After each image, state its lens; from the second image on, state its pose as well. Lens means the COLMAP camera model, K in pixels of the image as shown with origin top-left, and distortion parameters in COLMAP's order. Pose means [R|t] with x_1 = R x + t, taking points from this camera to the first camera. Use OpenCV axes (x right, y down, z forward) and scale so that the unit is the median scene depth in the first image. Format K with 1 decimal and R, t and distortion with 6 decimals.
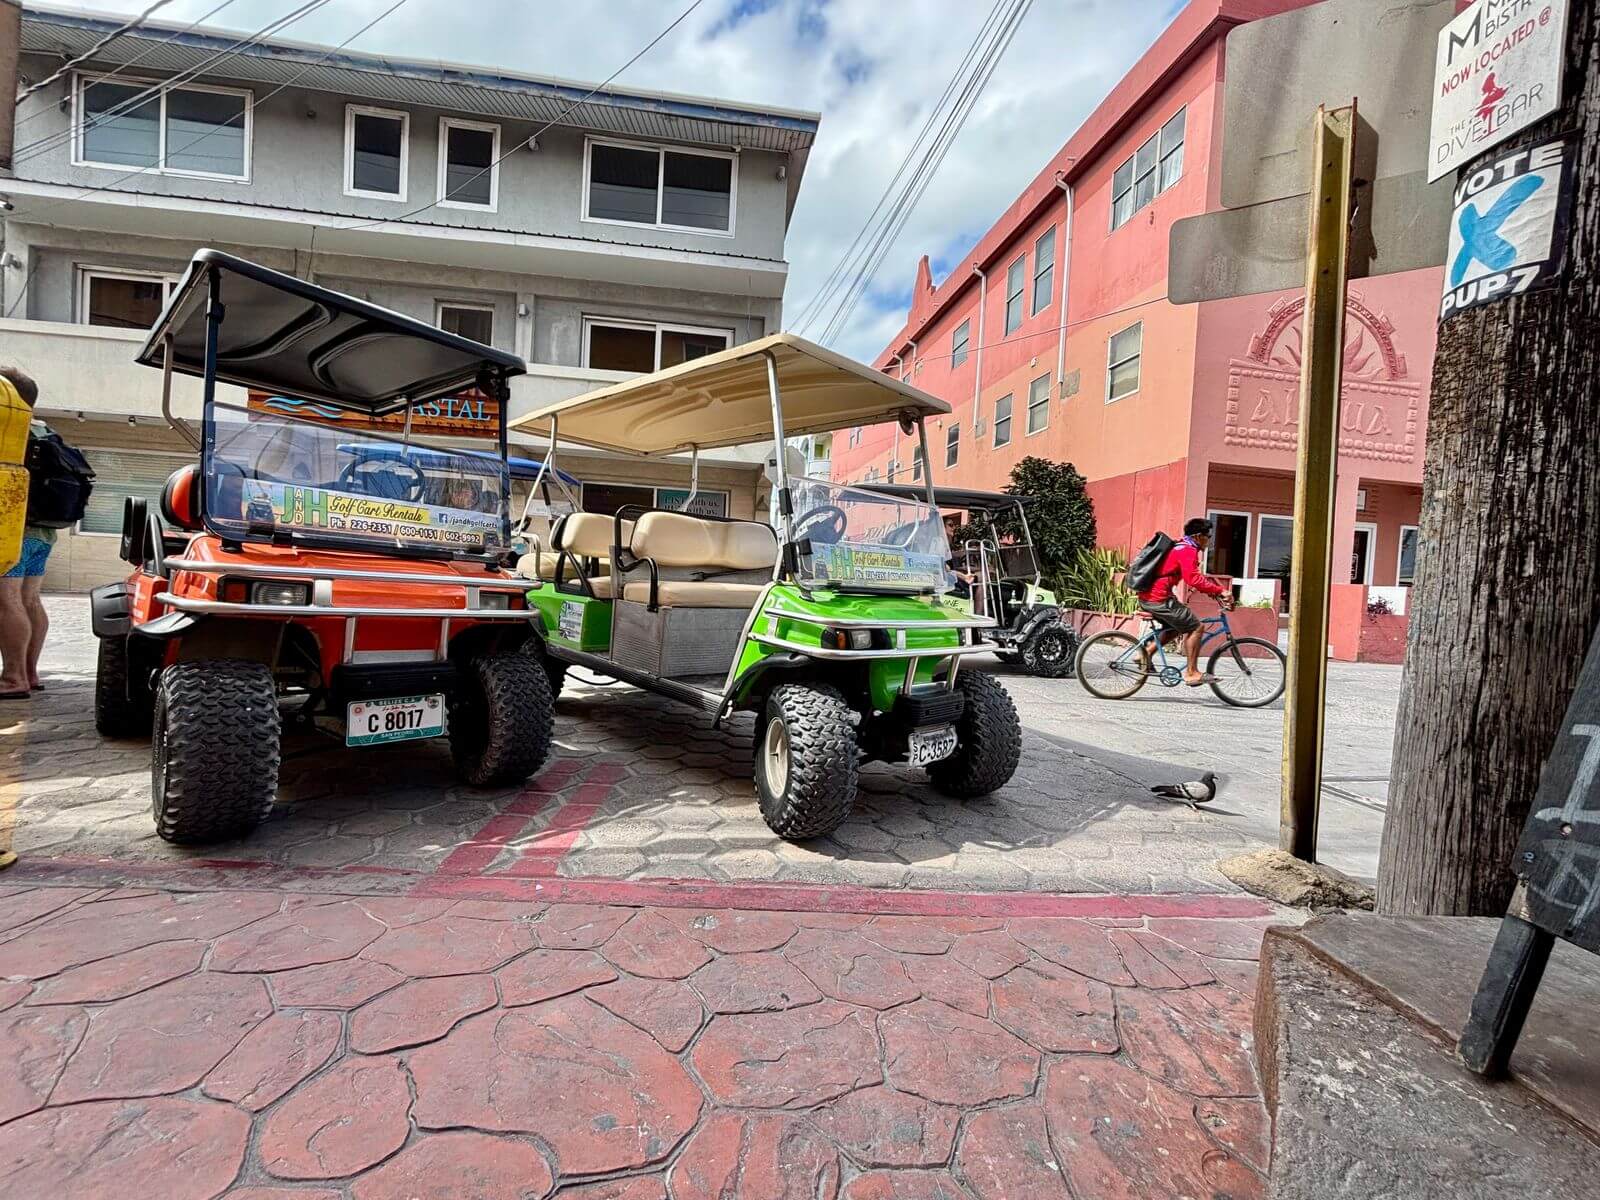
lens RADIAL K [[641.5, 0, 800.0], [0, 641.5, 600.0], [0, 0, 1]] dist [0.001150, 0.000181]
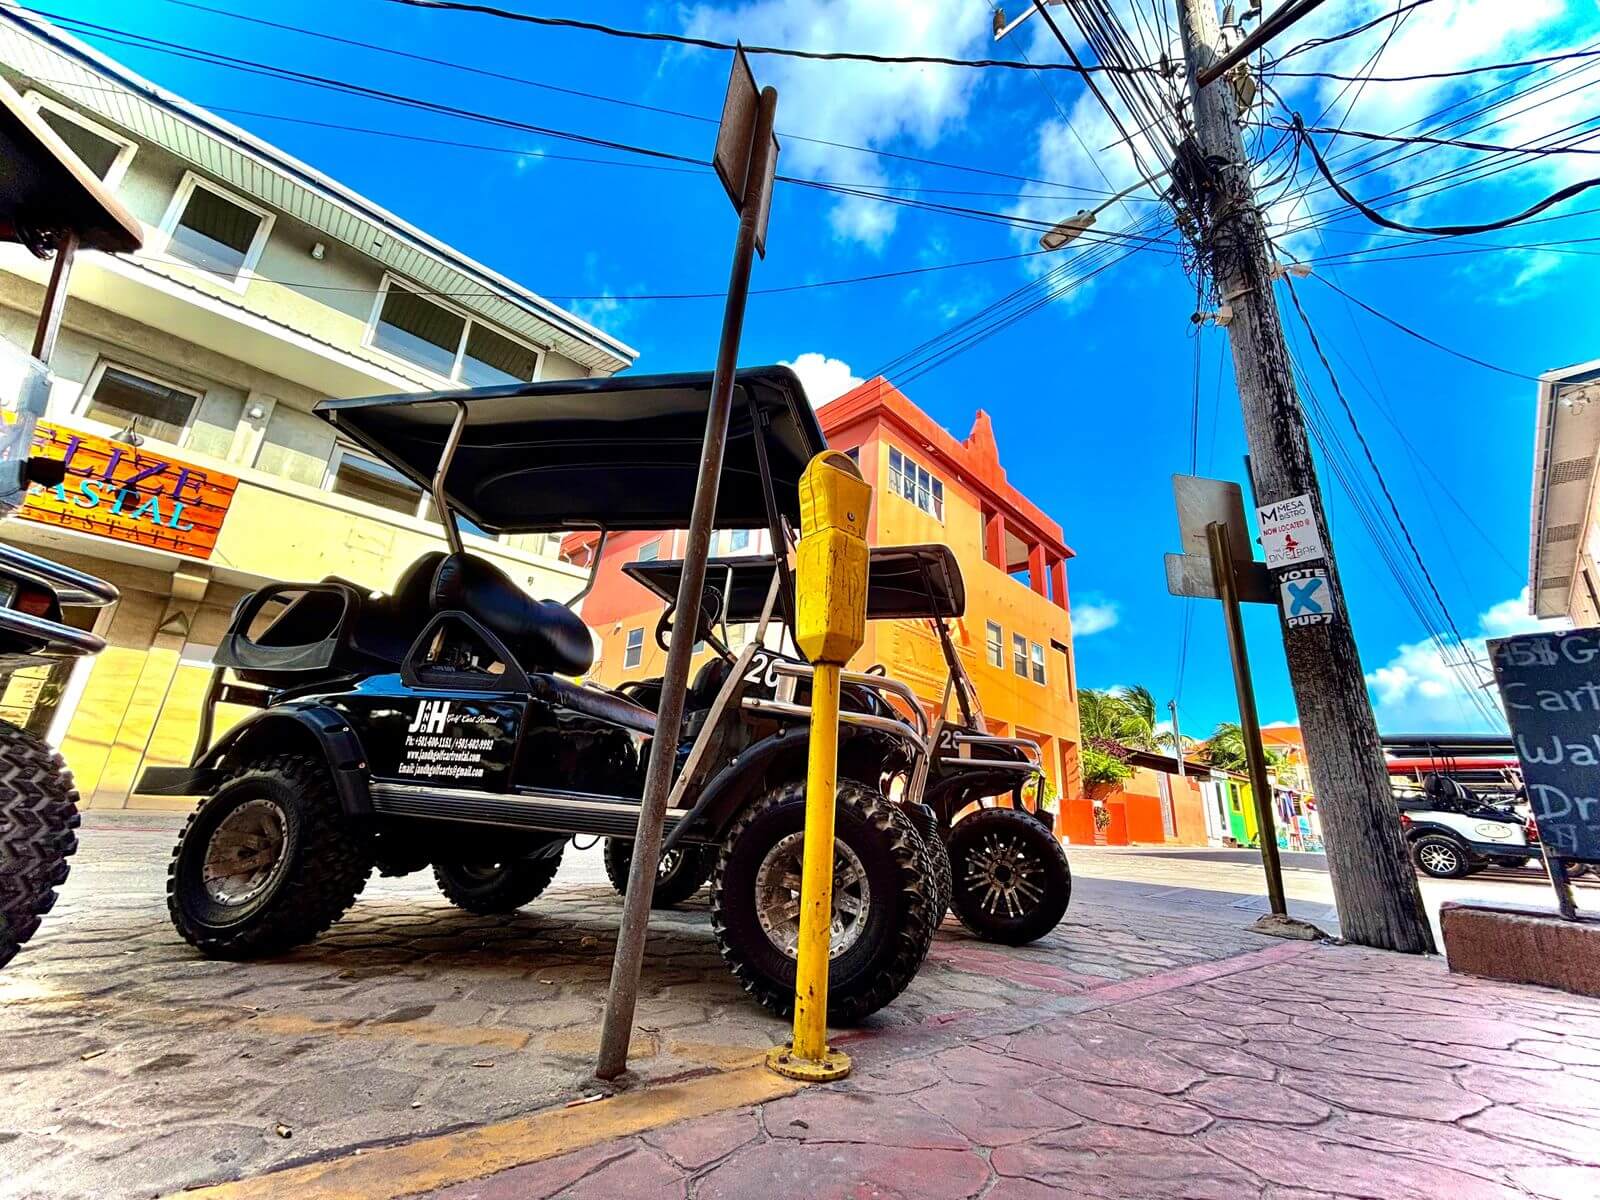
lens RADIAL K [[641.5, 0, 800.0], [0, 641.5, 600.0], [0, 0, 1]] dist [0.001150, 0.000181]
pose [[0.801126, 0.175557, 0.572169, -1.604126], [0.013205, 0.950594, -0.310157, 0.131659], [-0.598350, 0.256031, 0.759227, 0.299770]]
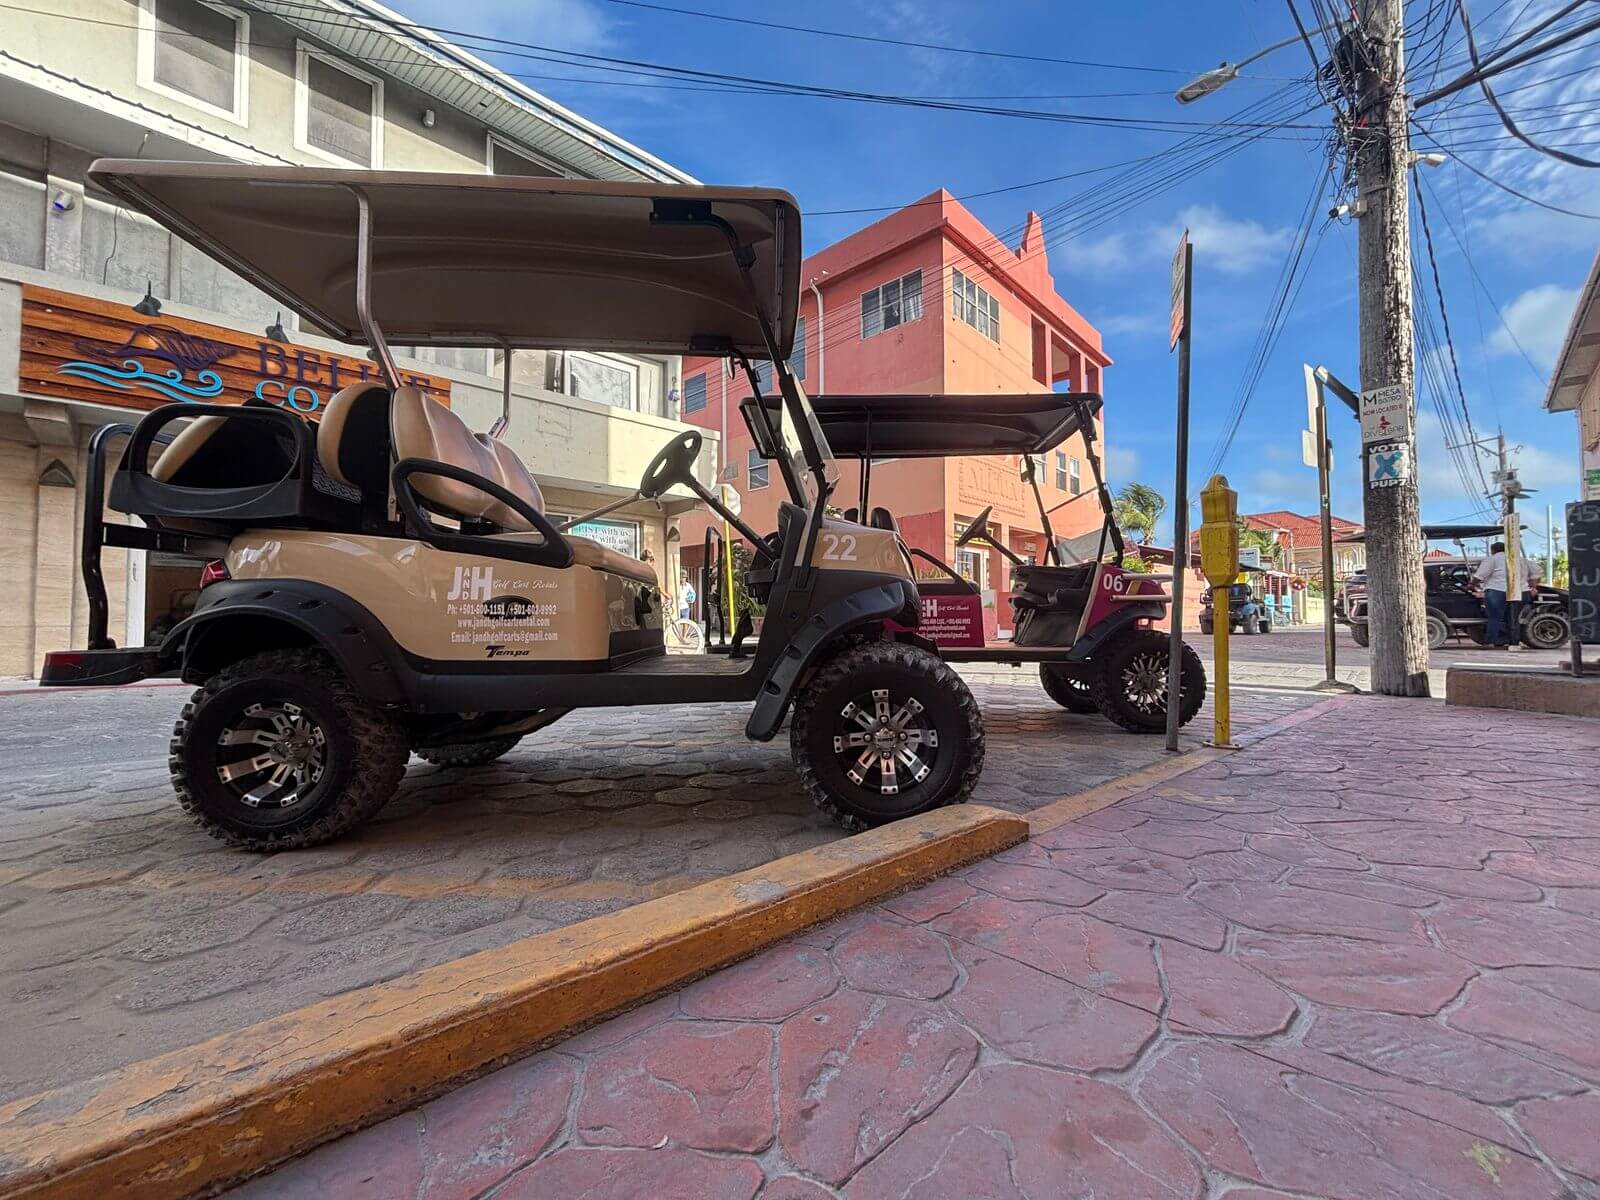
lens RADIAL K [[642.7, 0, 800.0], [0, 642.7, 600.0], [0, 0, 1]] dist [-0.000749, -0.000051]
pose [[0.798208, -0.044342, 0.600747, -2.960103], [0.069962, 0.997362, -0.019341, -0.040127], [-0.598305, 0.057468, 0.799205, 0.214099]]
